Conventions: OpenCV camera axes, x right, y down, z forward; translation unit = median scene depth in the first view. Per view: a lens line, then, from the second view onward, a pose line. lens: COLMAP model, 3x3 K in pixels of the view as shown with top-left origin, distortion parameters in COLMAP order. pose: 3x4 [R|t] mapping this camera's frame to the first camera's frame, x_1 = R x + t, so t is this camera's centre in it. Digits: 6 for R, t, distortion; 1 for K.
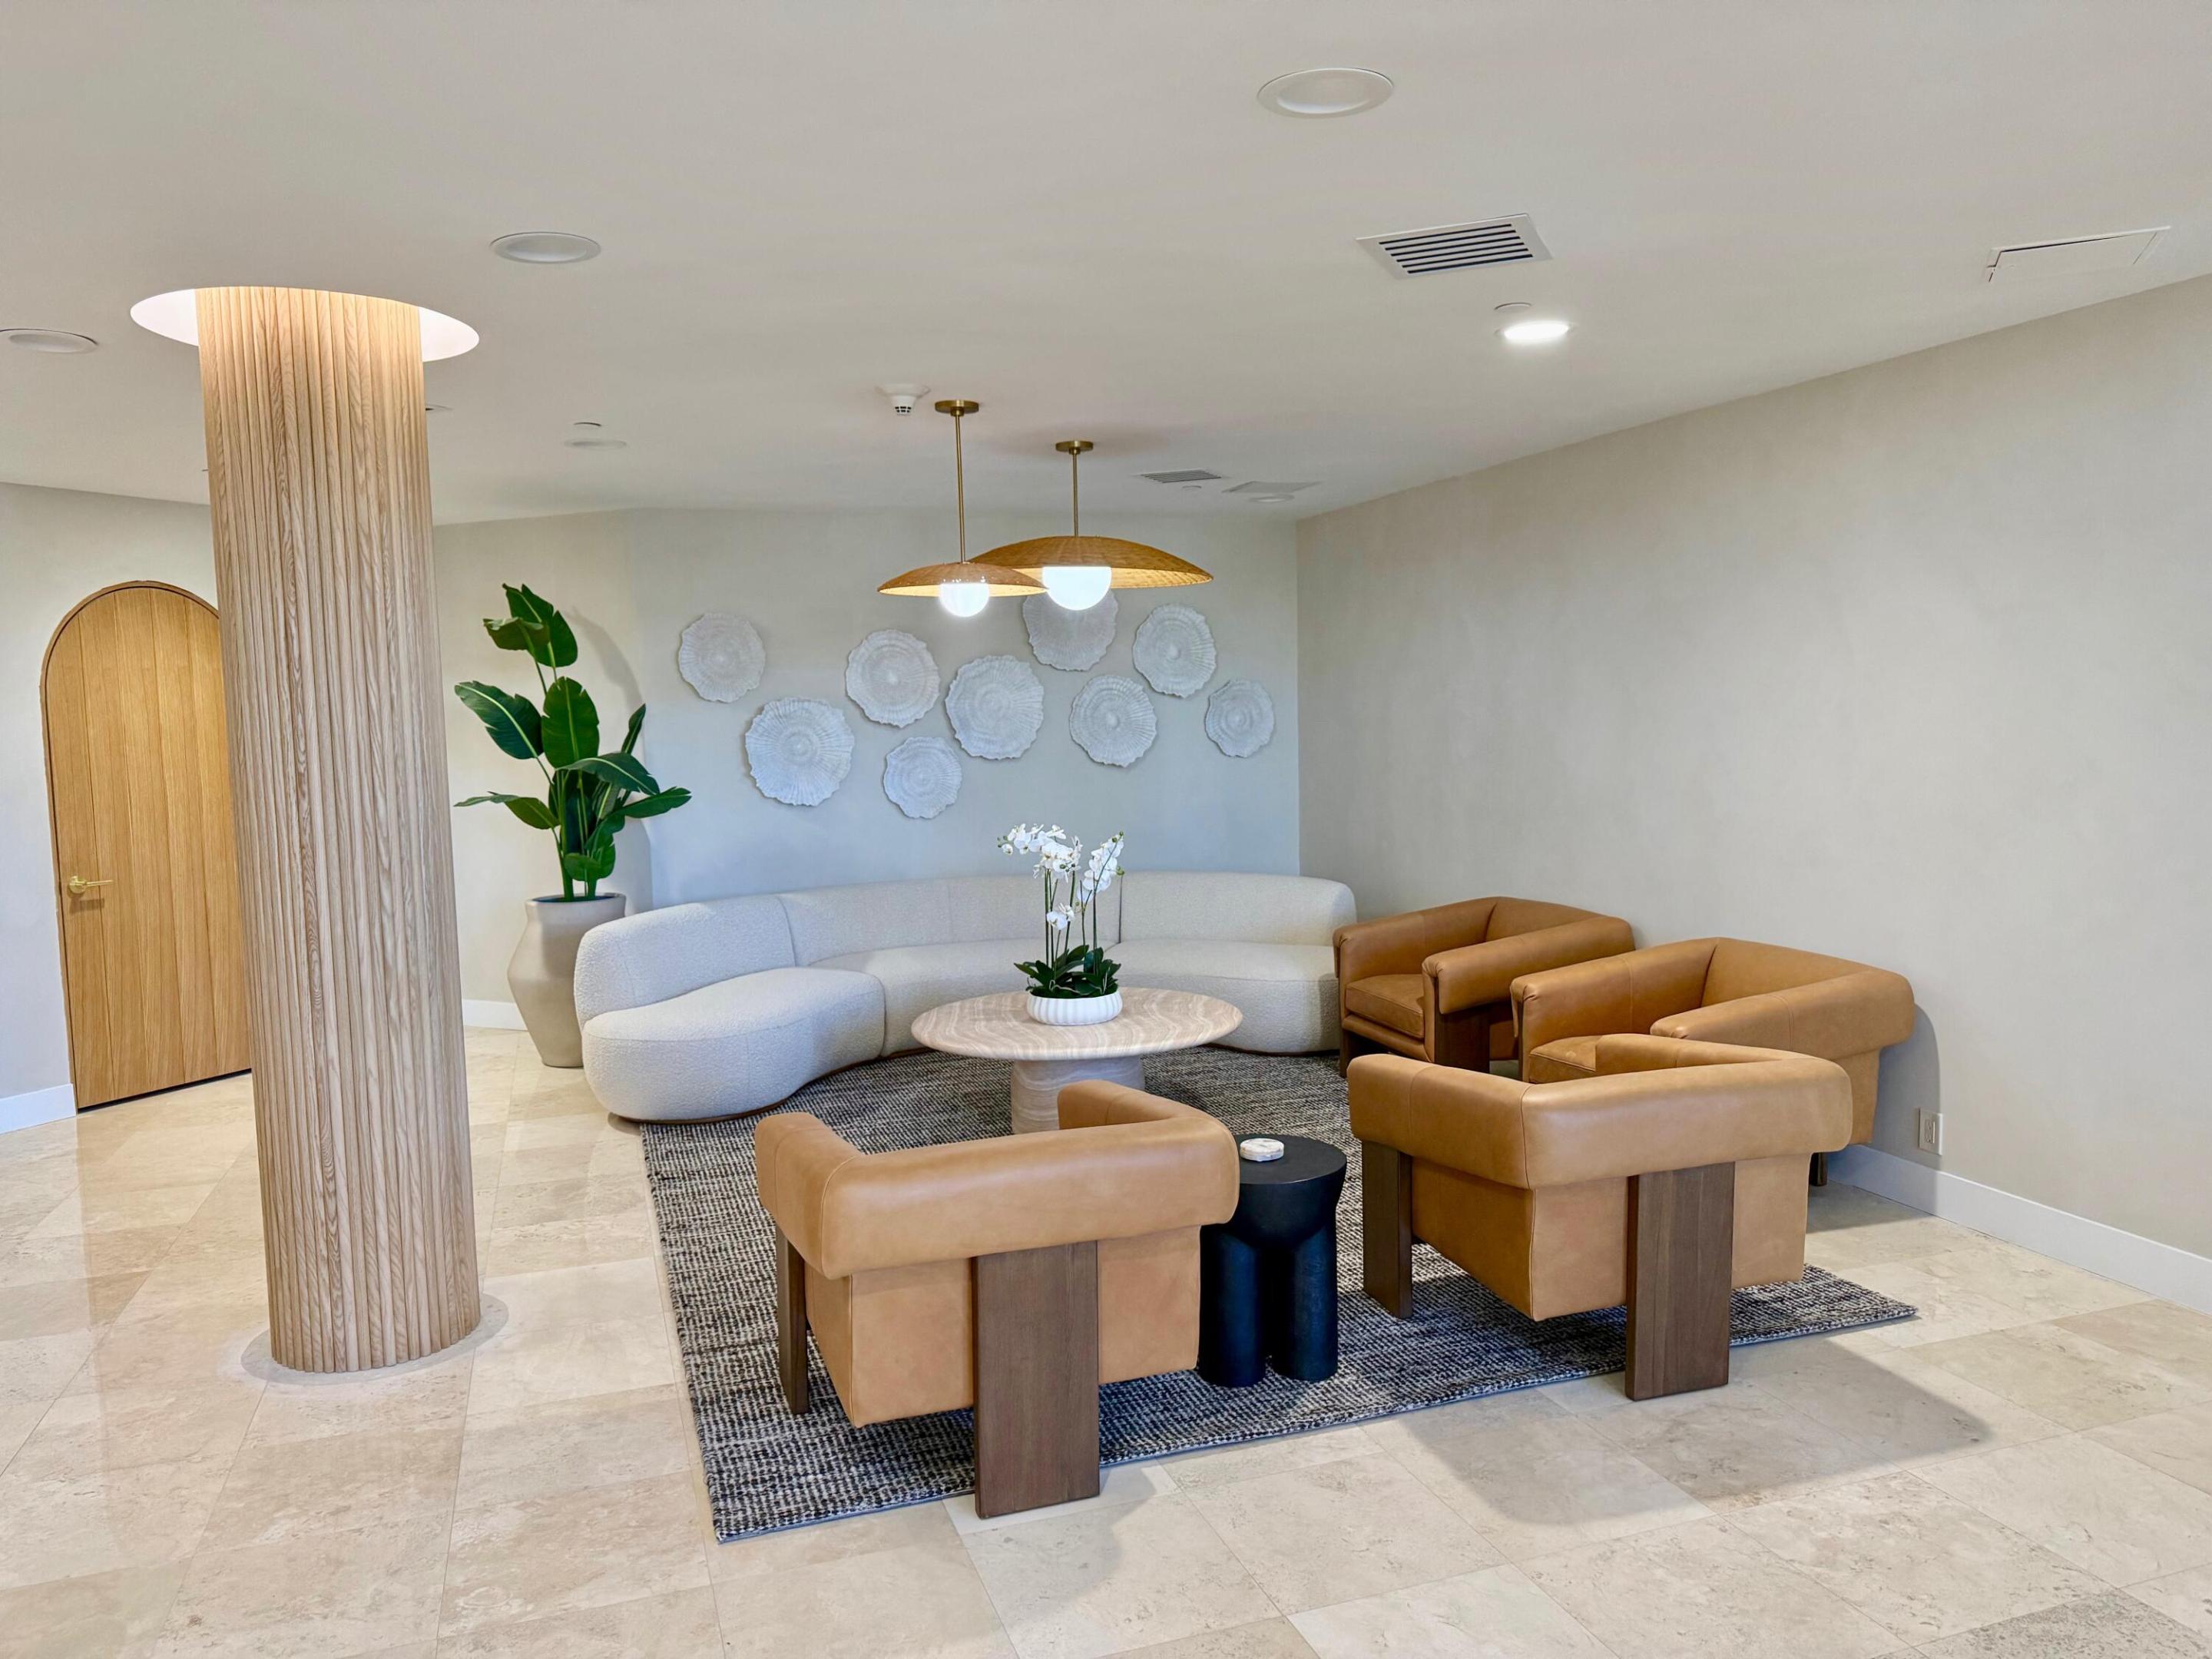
lens RADIAL K [[1556.6, 0, 1106.0], [0, 1556.6, 829.5], [0, 0, 1]] dist [0.047560, -0.050833]
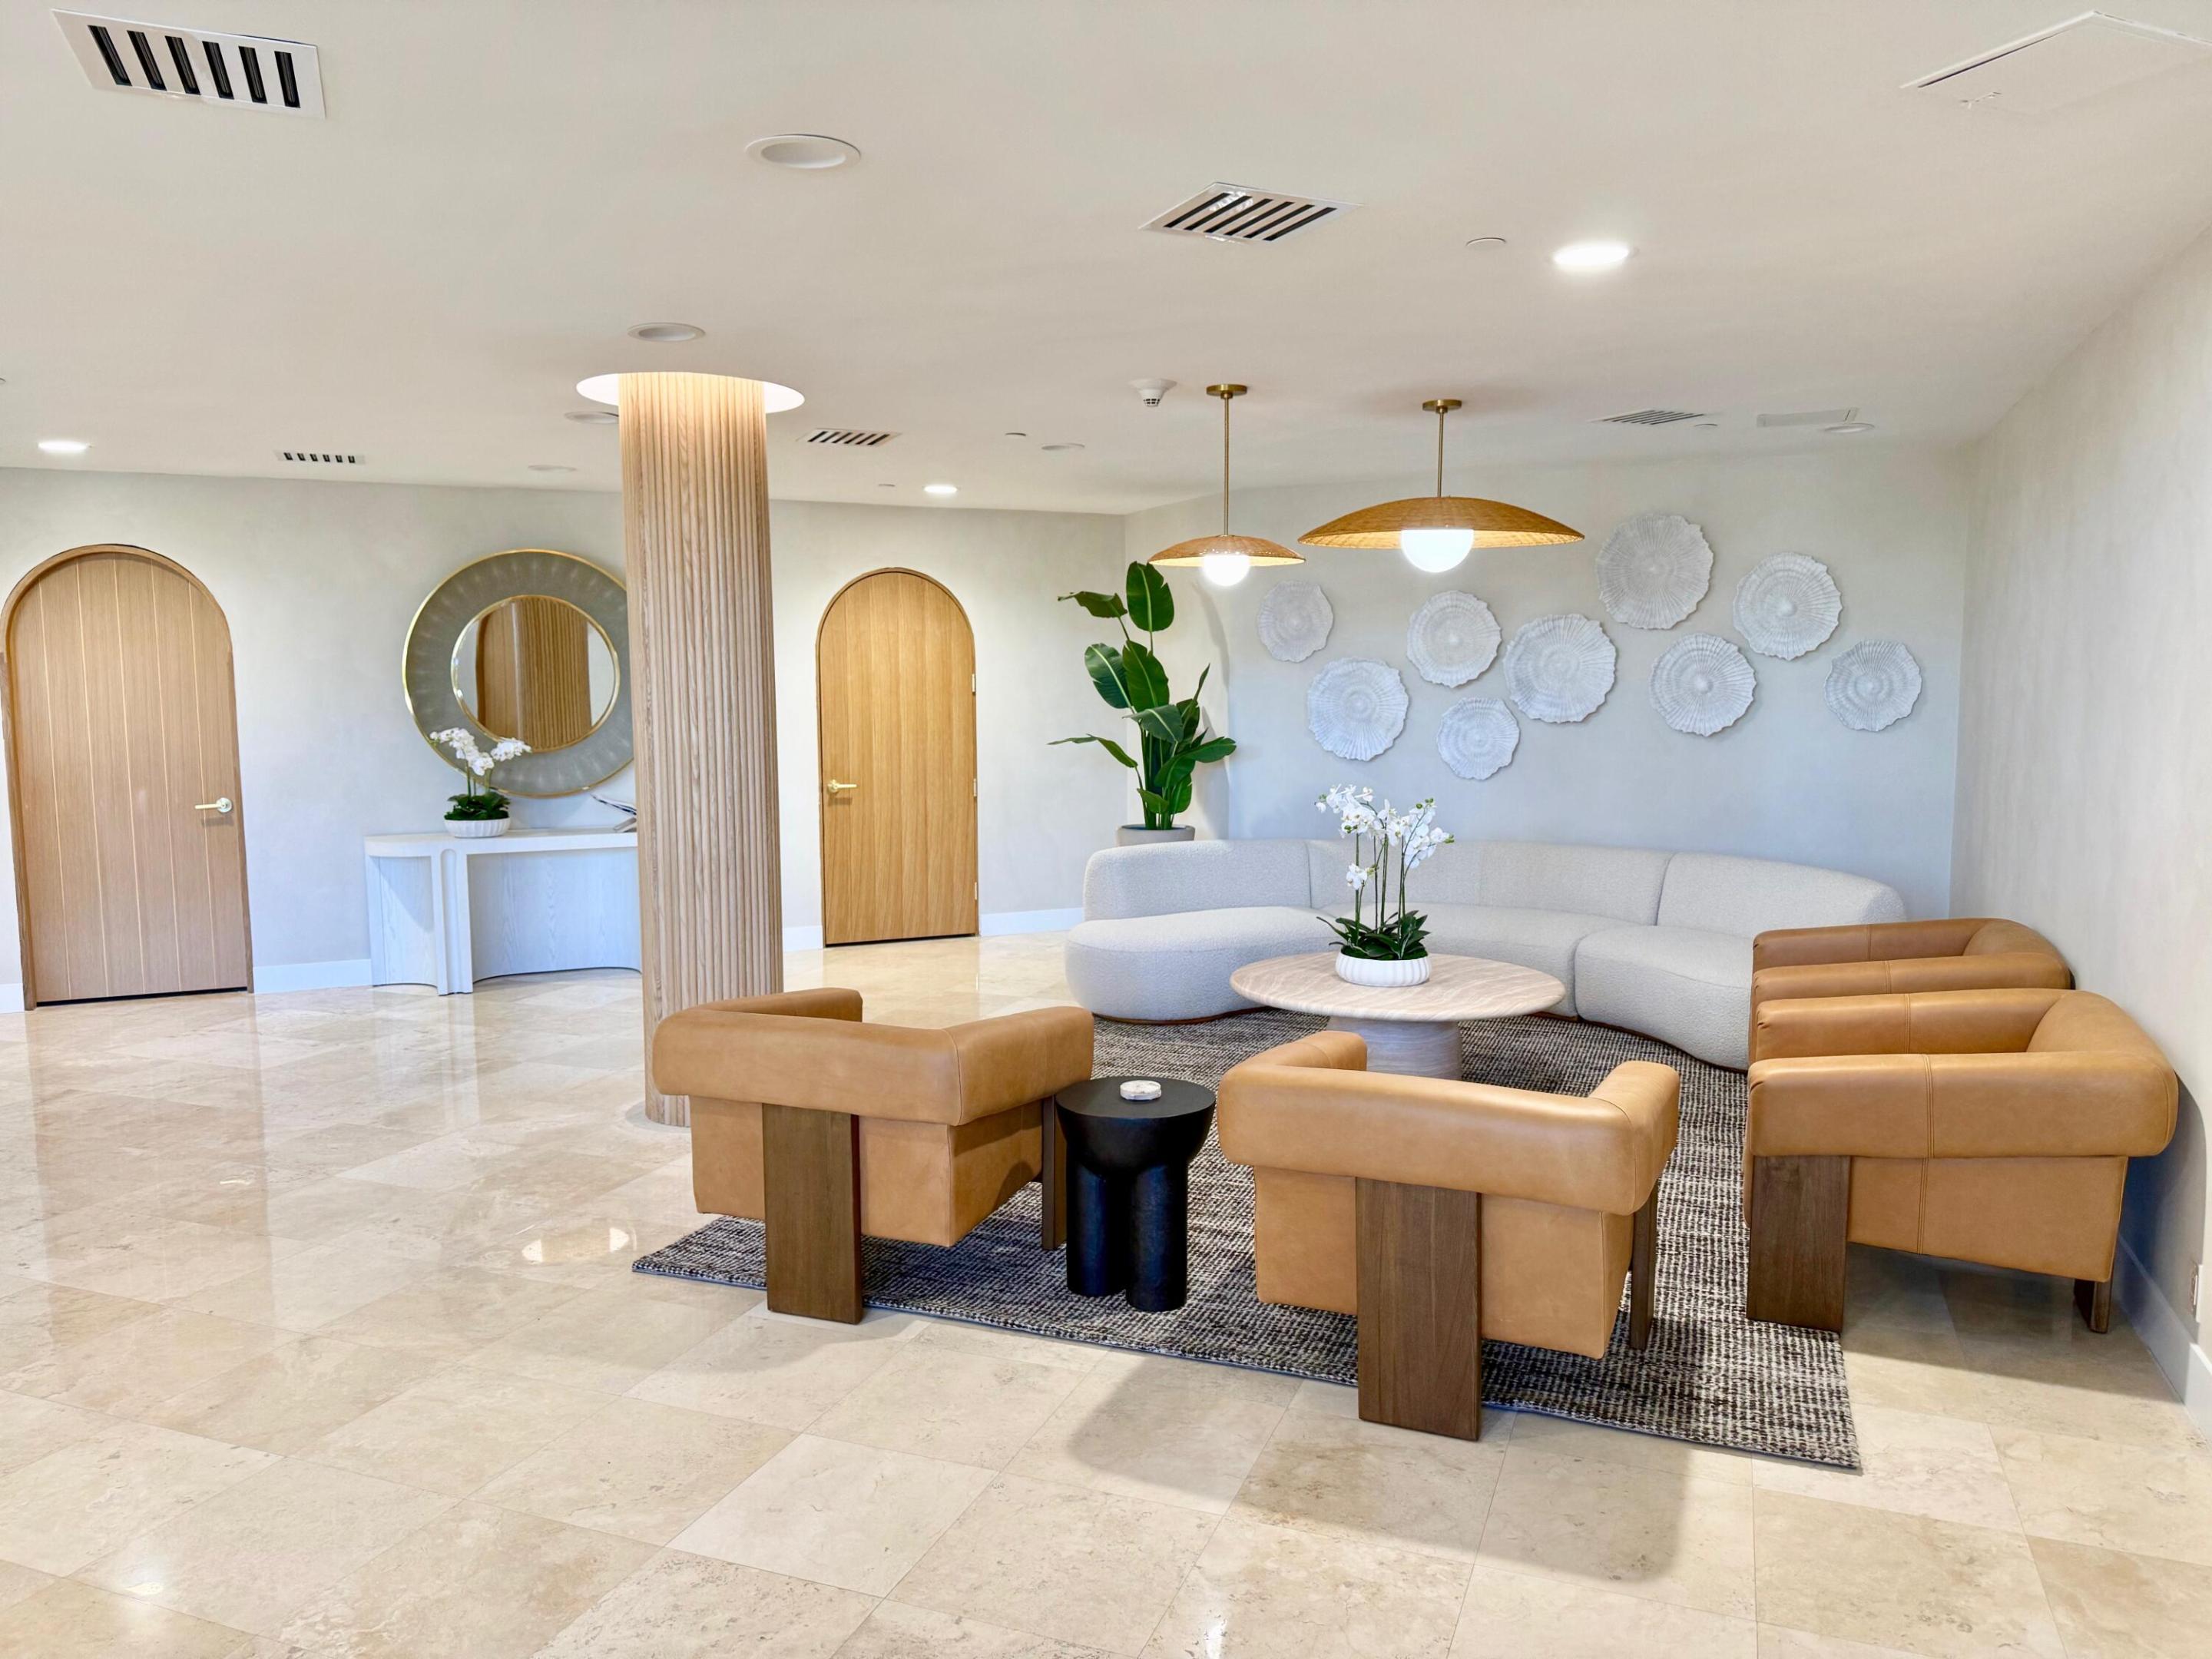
lens RADIAL K [[1544.6, 0, 1106.0], [0, 1544.6, 829.5], [0, 0, 1]] dist [0.128919, -0.151507]
pose [[0.759591, 0.082635, -0.645130, 0.429381], [-0.063239, 0.996580, 0.053192, -0.015743], [0.647319, 0.000393, 0.762219, 0.097662]]
